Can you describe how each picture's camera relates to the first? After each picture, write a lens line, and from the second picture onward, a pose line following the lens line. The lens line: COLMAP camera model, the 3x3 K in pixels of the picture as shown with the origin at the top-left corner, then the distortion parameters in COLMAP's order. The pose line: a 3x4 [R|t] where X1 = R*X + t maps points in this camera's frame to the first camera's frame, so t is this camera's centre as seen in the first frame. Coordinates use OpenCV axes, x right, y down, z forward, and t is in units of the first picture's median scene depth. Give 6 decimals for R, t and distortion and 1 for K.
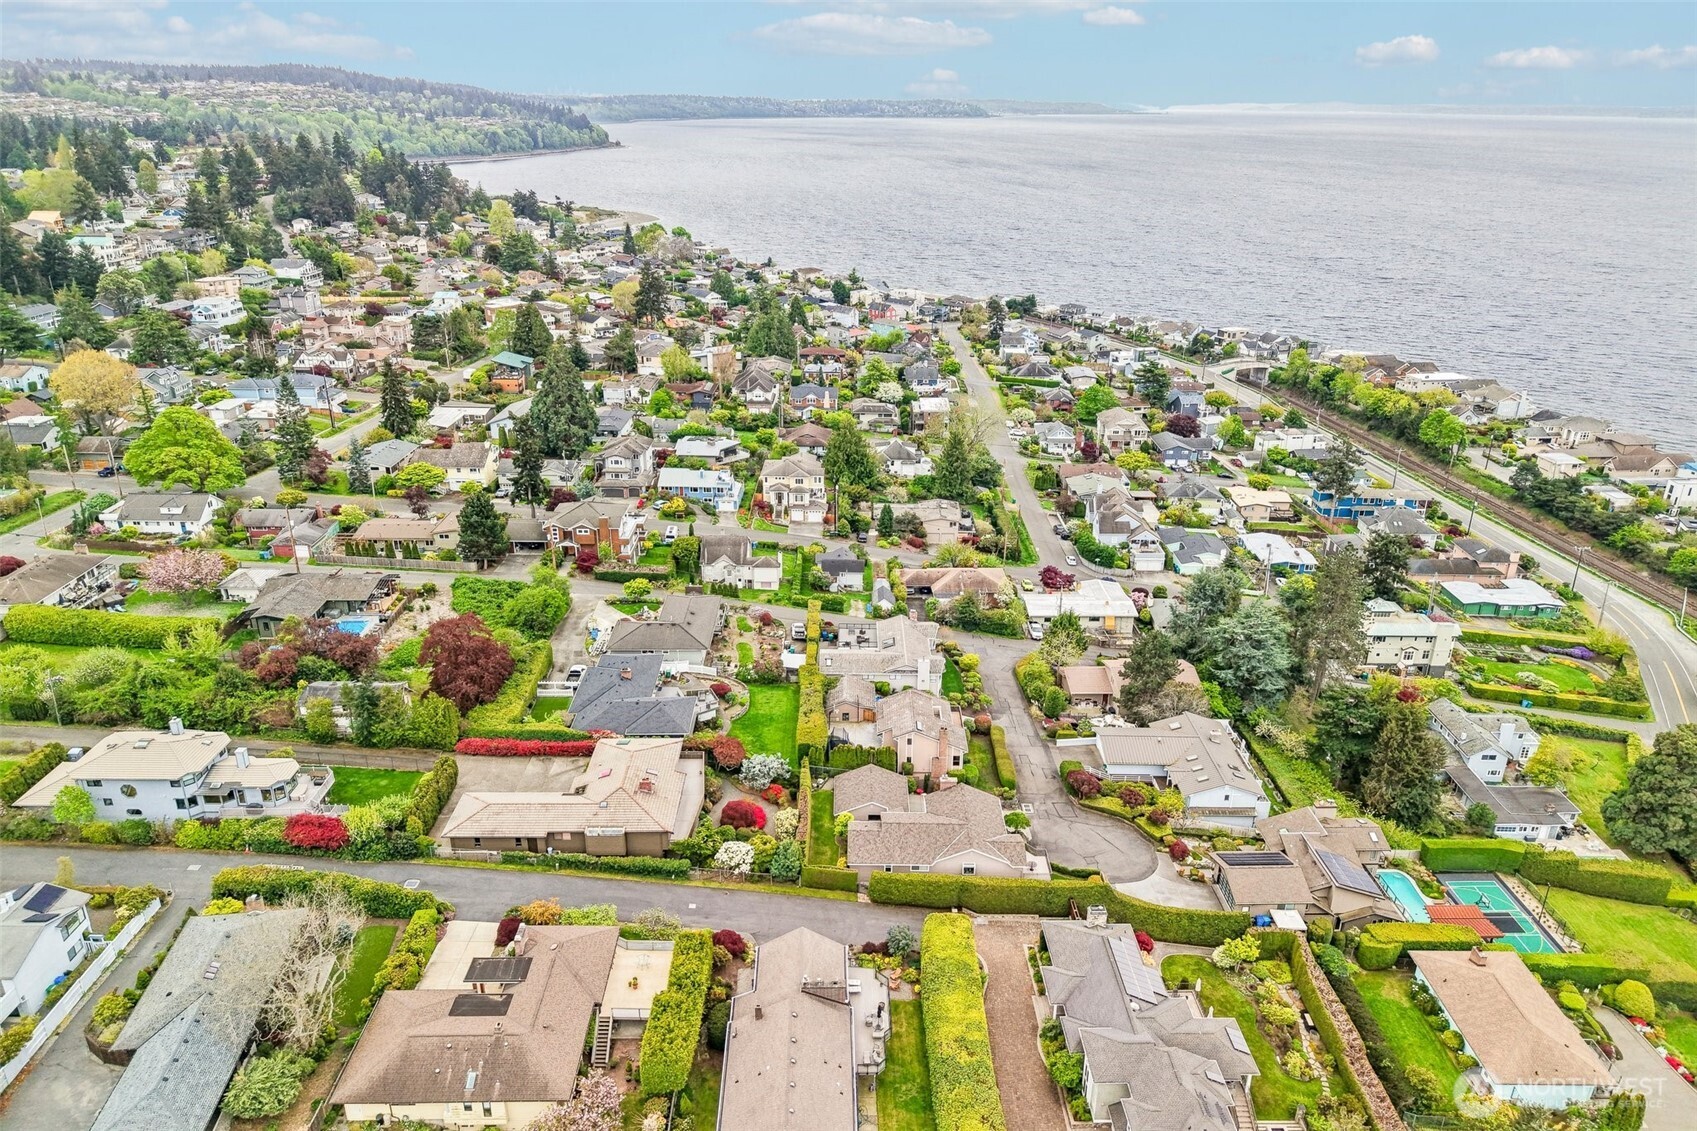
lens RADIAL K [[1133.7, 0, 848.5], [0, 1133.7, 565.5], [0, 0, 1]] dist [0.028565, -0.036471]
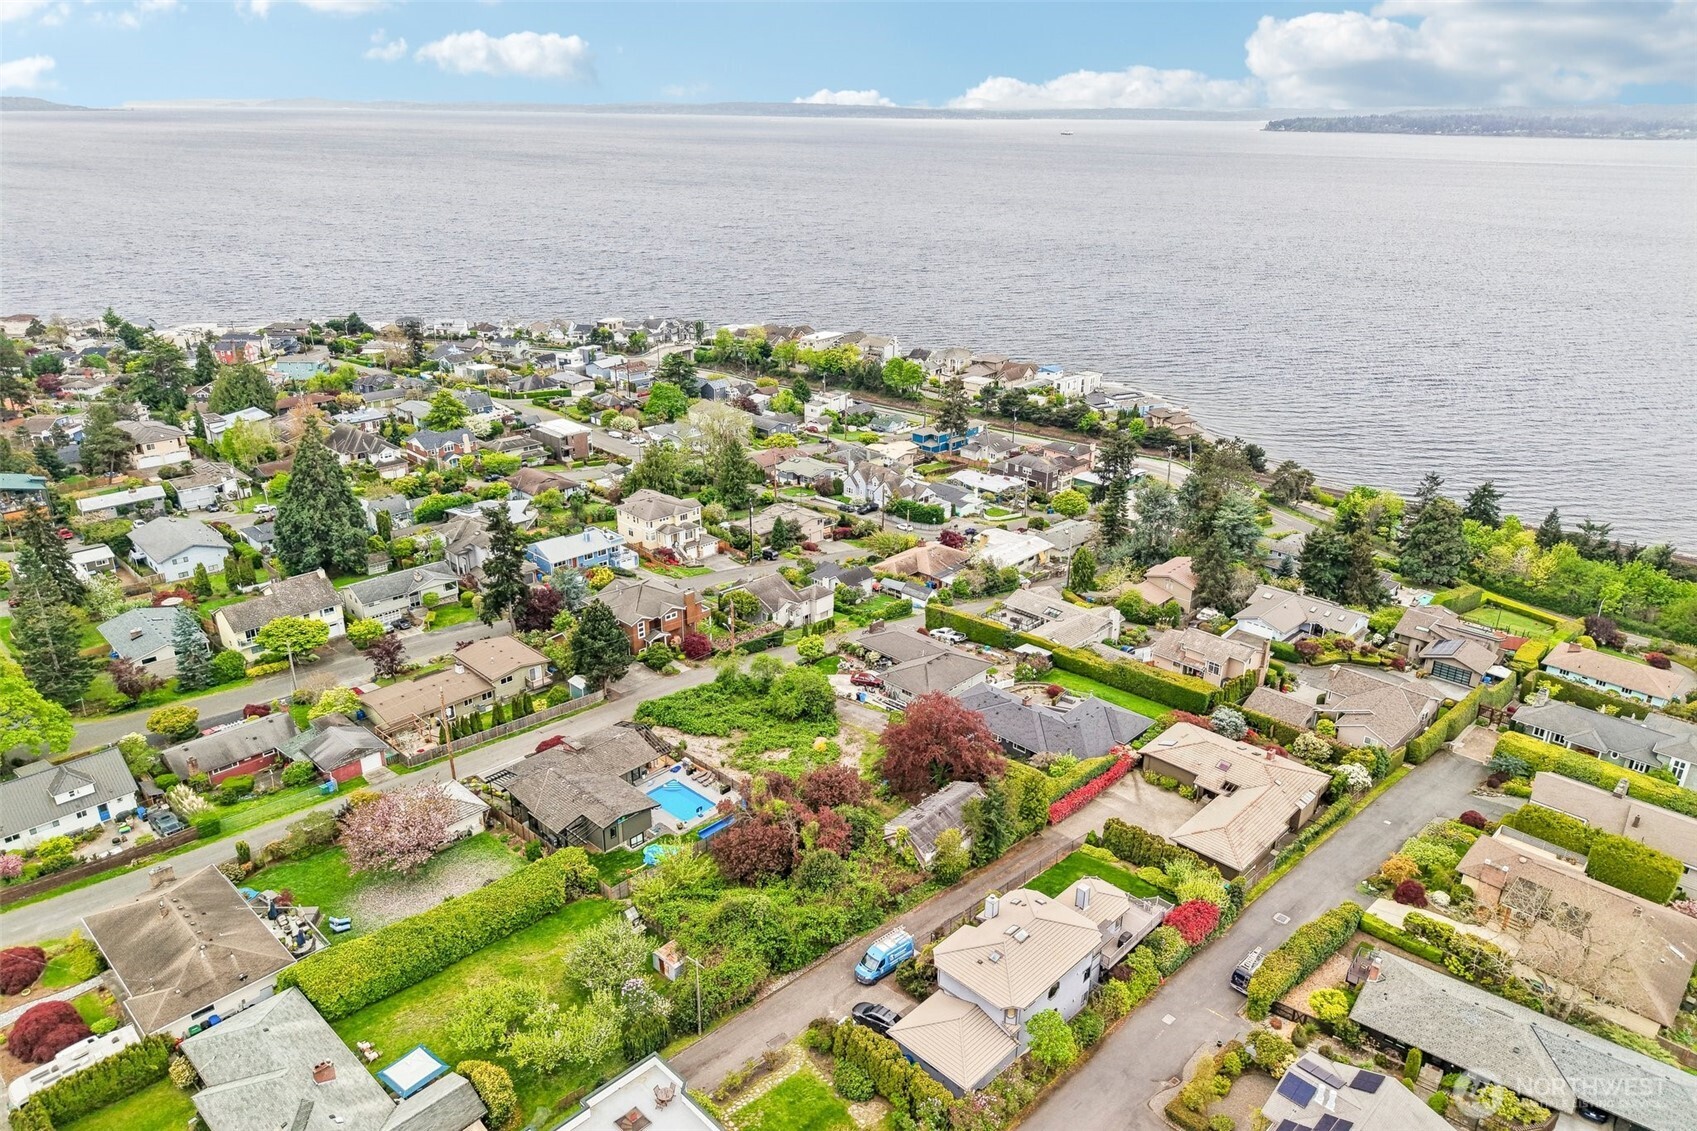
lens RADIAL K [[1133.7, 0, 848.5], [0, 1133.7, 565.5], [0, 0, 1]] dist [0.028565, -0.036471]
pose [[0.701697, -0.265109, 0.661316, -0.573481], [0.263062, 0.959012, 0.105325, -0.098963], [-0.662133, 0.100060, 0.742676, 0.231889]]
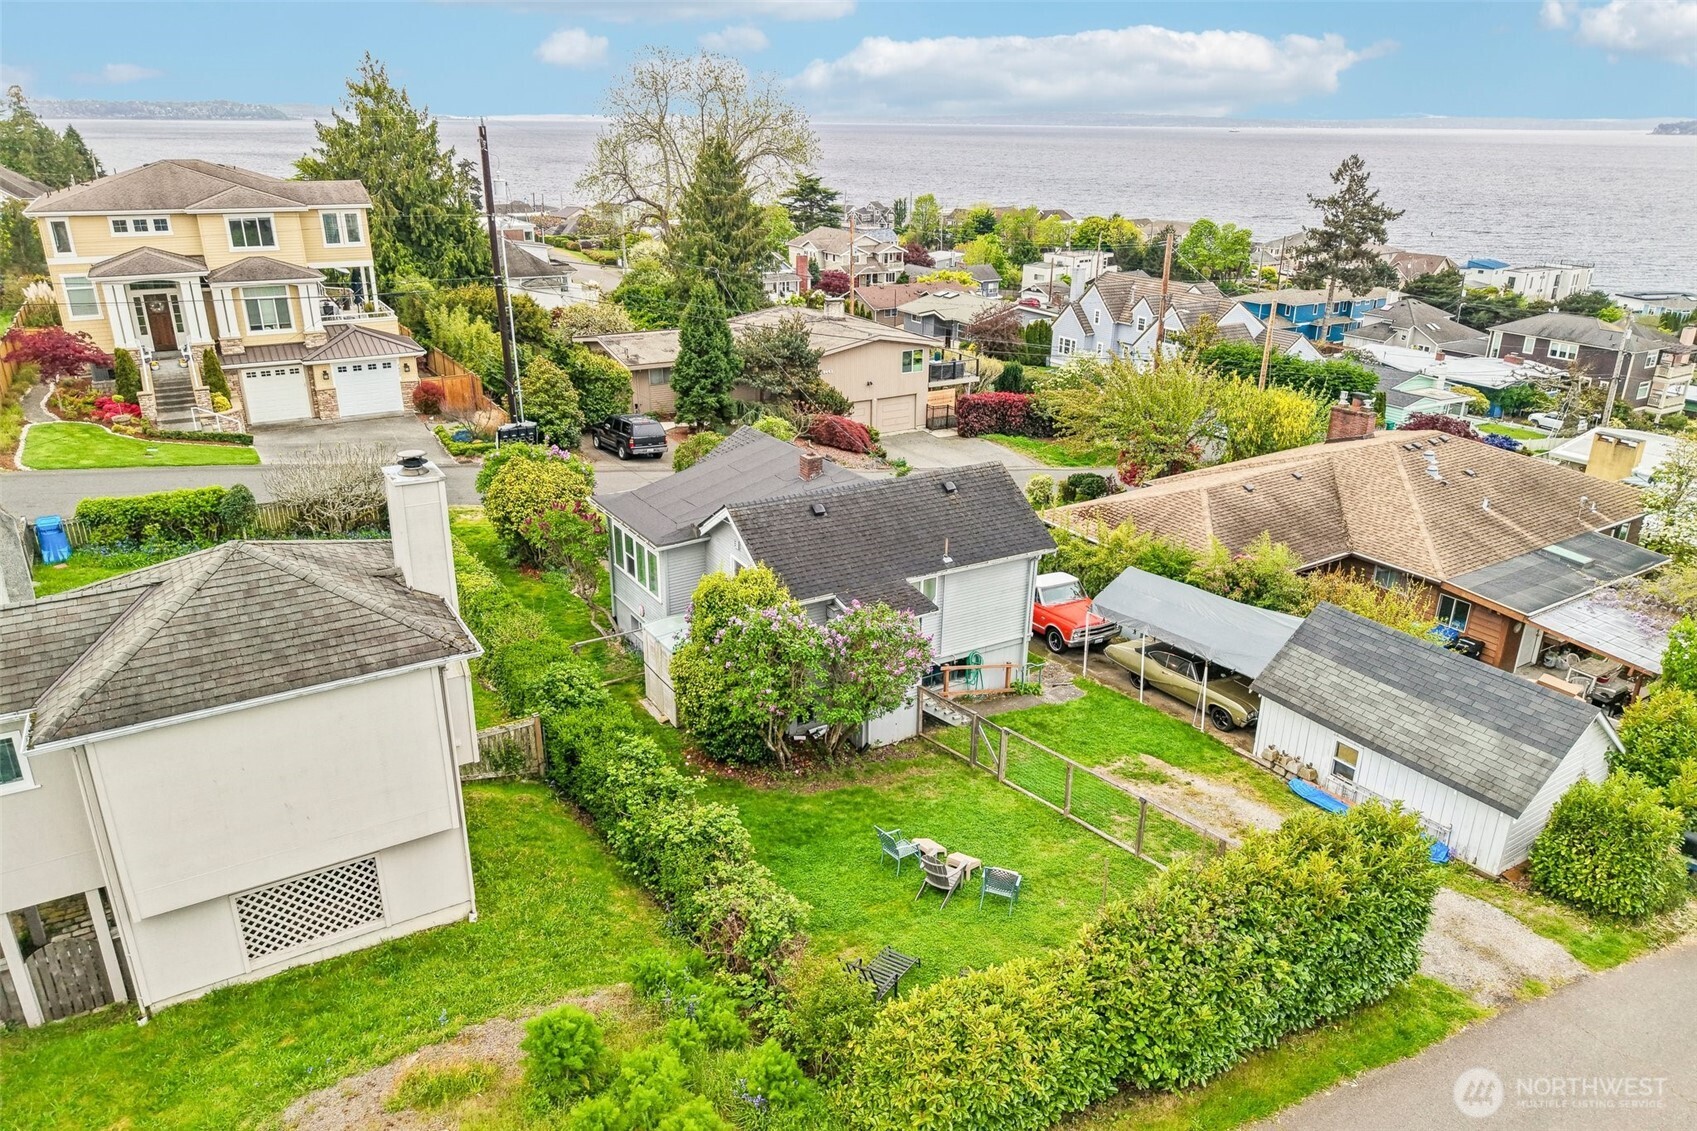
lens RADIAL K [[1135.4, 0, 852.2], [0, 1135.4, 560.5], [0, 0, 1]] dist [0.055037, -0.089686]
pose [[0.852942, -0.187986, 0.486981, -0.063346], [0.195324, 0.980070, 0.036223, -0.001419], [-0.484085, 0.064223, 0.872661, 0.771258]]
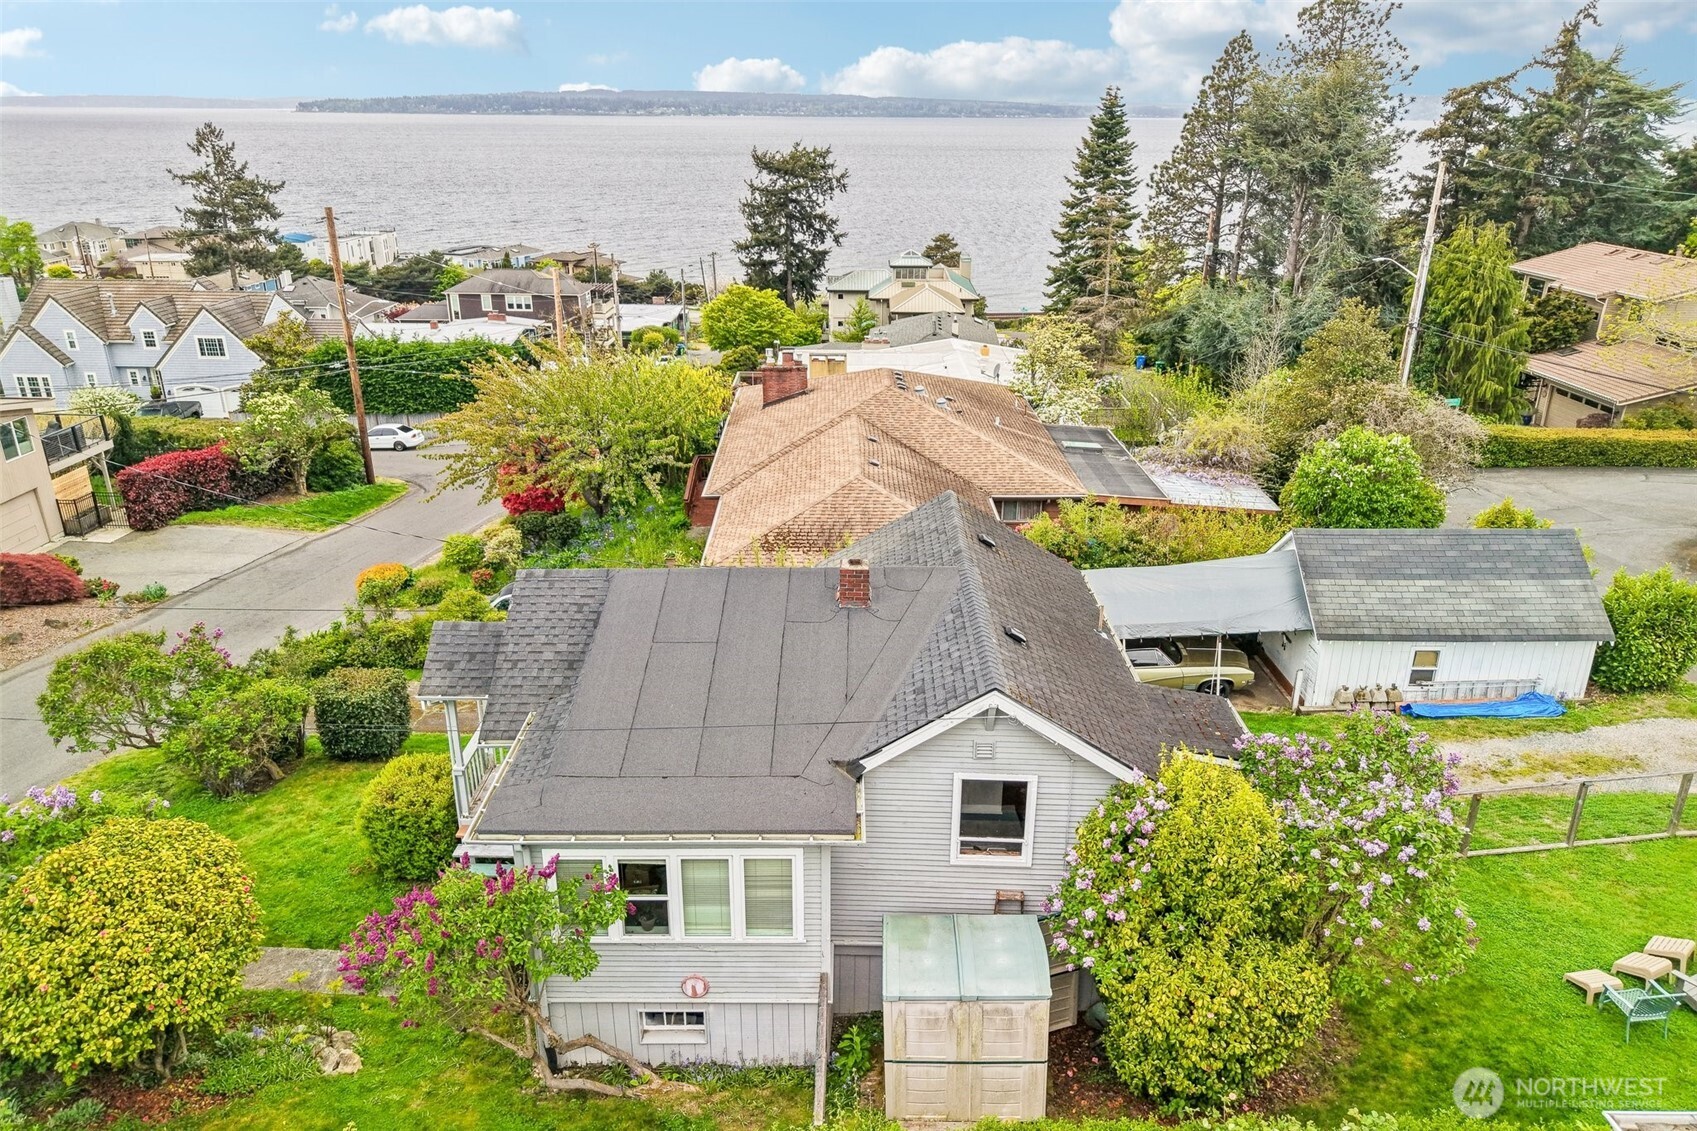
lens RADIAL K [[1133.7, 0, 848.5], [0, 1133.7, 565.5], [0, 0, 1]] dist [0.028565, -0.036471]
pose [[0.017185, -0.378704, 0.925358, -0.070630], [0.371333, 0.861719, 0.345763, -0.032427], [-0.928341, 0.337674, 0.155434, 0.865915]]
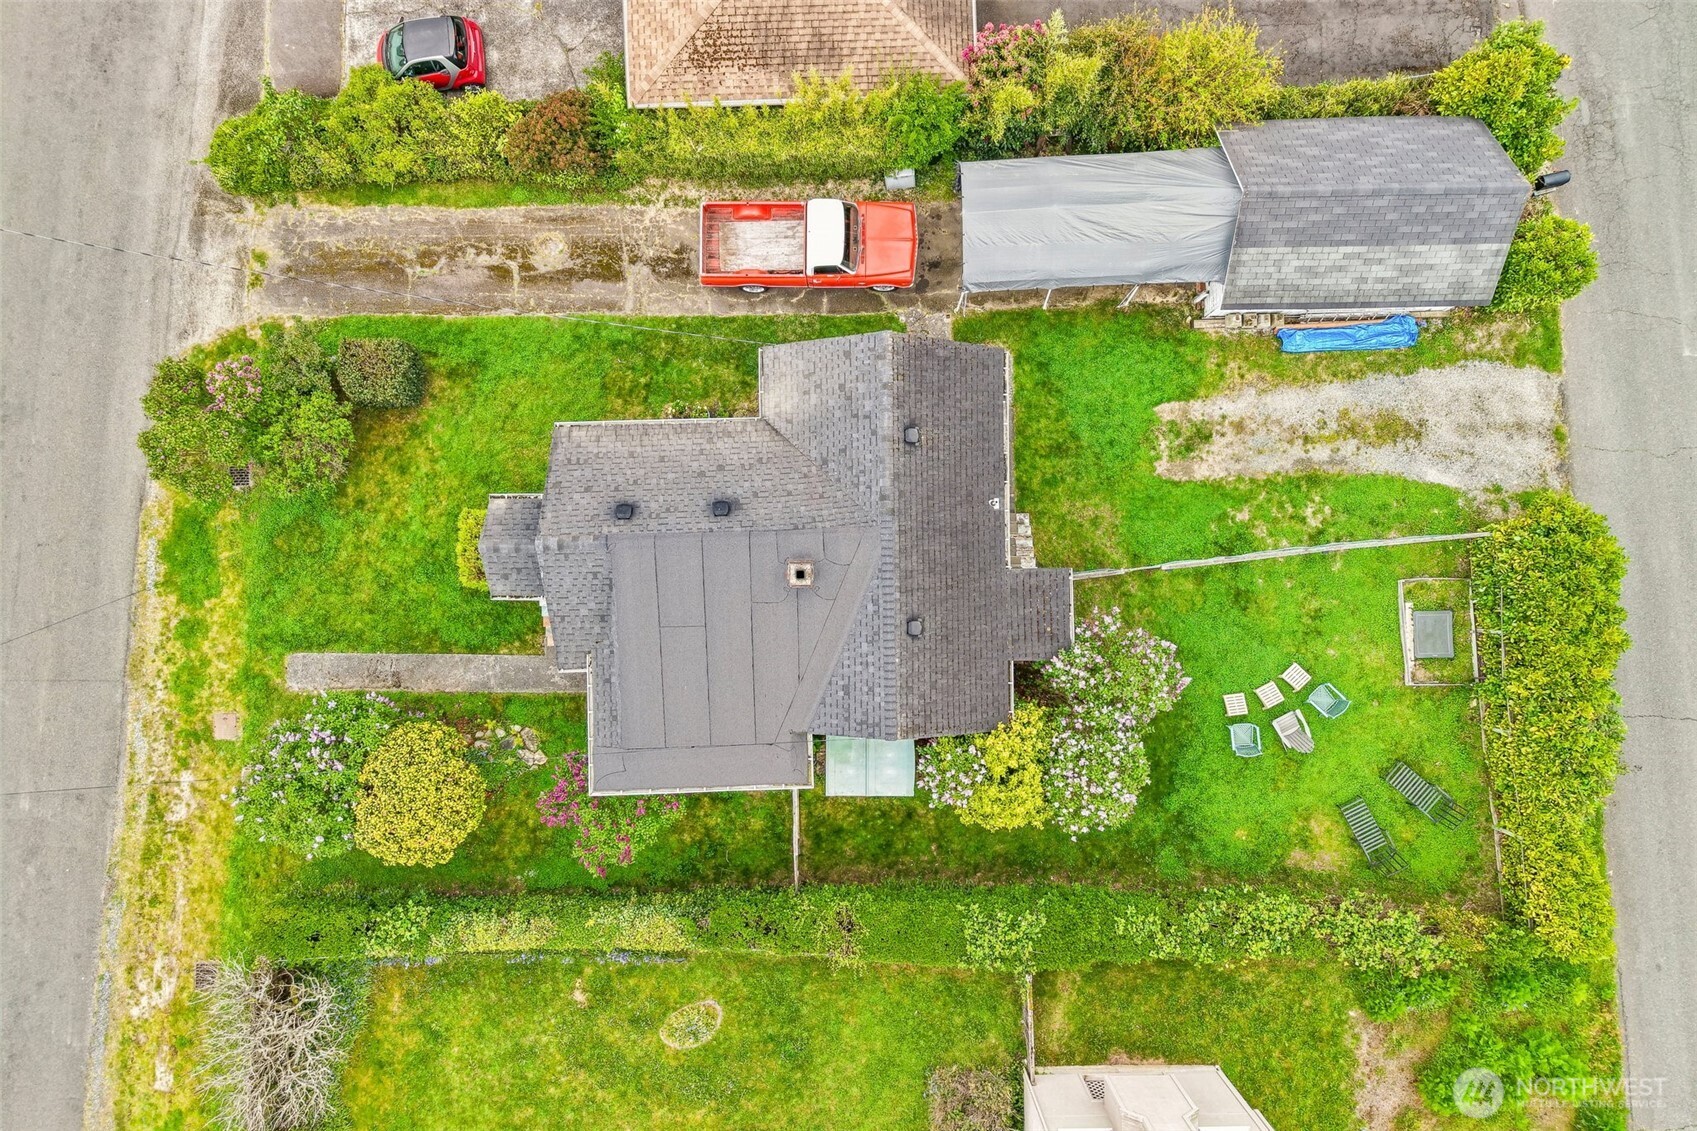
lens RADIAL K [[1133.7, 0, 848.5], [0, 1133.7, 565.5], [0, 0, 1]] dist [0.028565, -0.036471]
pose [[-0.012690, -0.999888, -0.007916, -0.004803], [0.371641, -0.012066, 0.928298, -0.091683], [-0.928290, 0.008838, 0.371752, 0.838731]]
